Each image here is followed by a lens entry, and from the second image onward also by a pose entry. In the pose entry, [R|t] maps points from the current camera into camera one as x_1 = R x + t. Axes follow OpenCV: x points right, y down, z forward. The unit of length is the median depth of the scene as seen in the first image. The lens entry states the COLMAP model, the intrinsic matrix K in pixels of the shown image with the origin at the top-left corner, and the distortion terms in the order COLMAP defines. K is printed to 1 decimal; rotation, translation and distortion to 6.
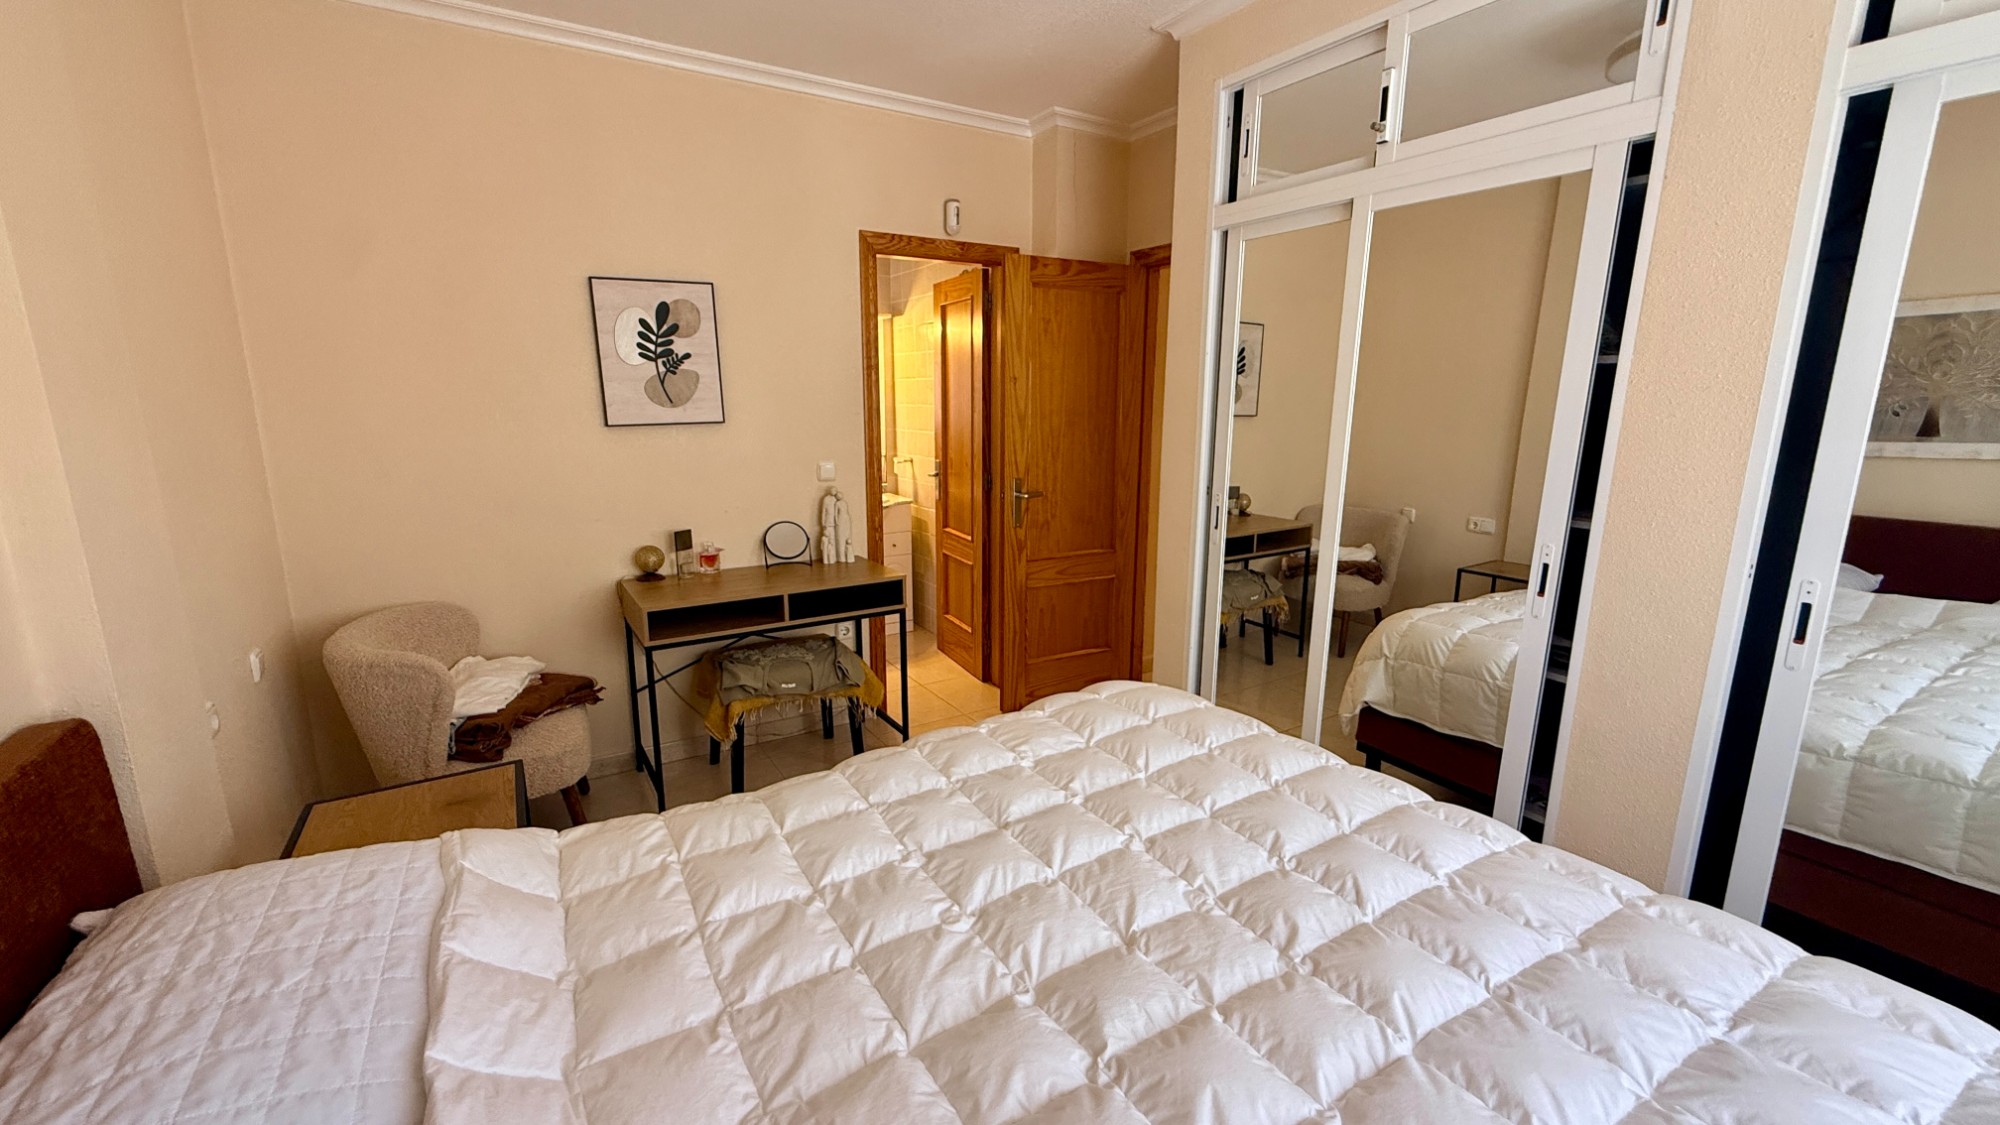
lens RADIAL K [[795.0, 0, 994.6], [0, 795.0, 558.8], [0, 0, 1]] dist [-0.002013, 0.001190]
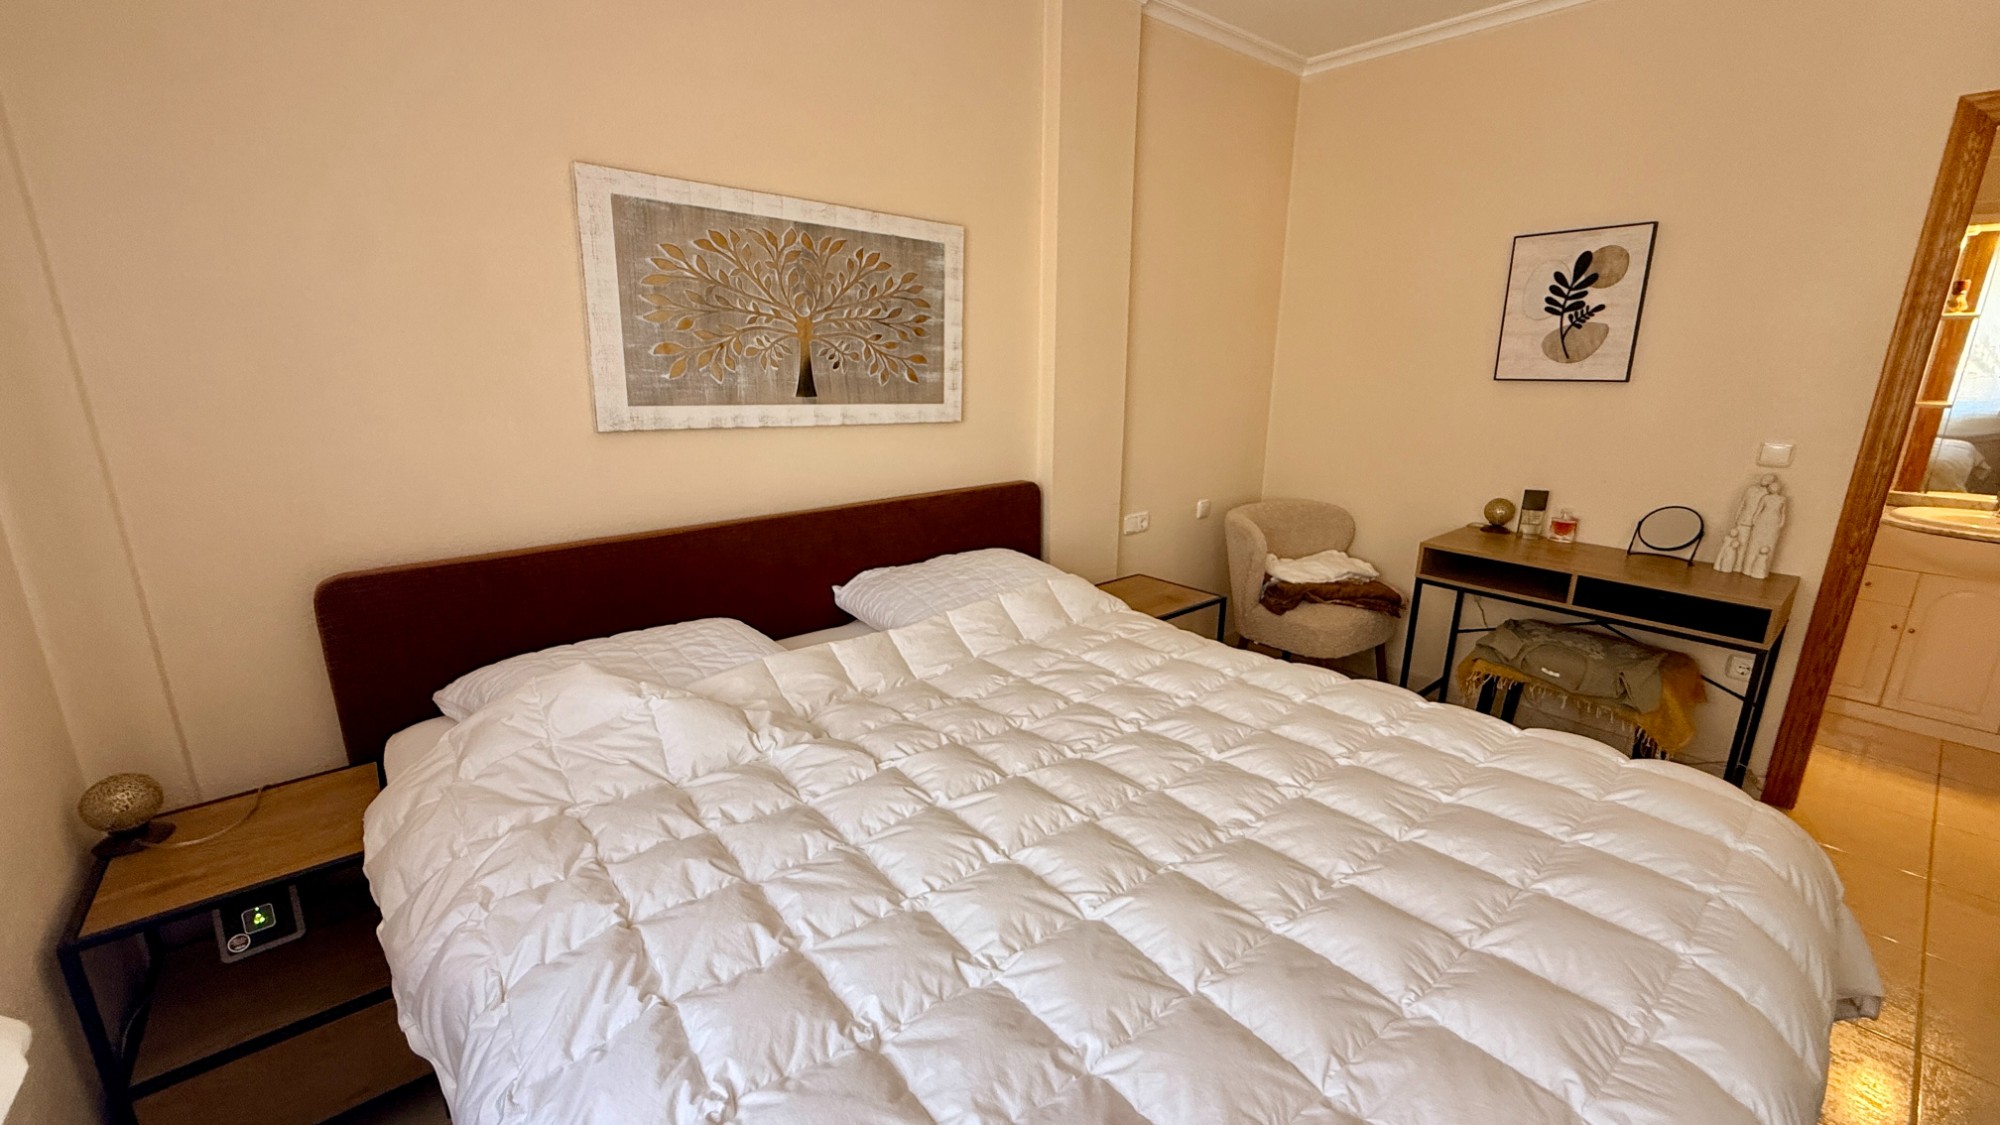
lens RADIAL K [[795.0, 0, 999.5], [0, 795.0, 562.8], [0, 0, 1]] dist [-0.002013, 0.001190]
pose [[0.156075, 0.256767, -0.953788, 0.478352], [-0.207588, 0.952582, 0.222473, -0.031728], [0.965685, 0.163273, 0.201976, 0.183396]]
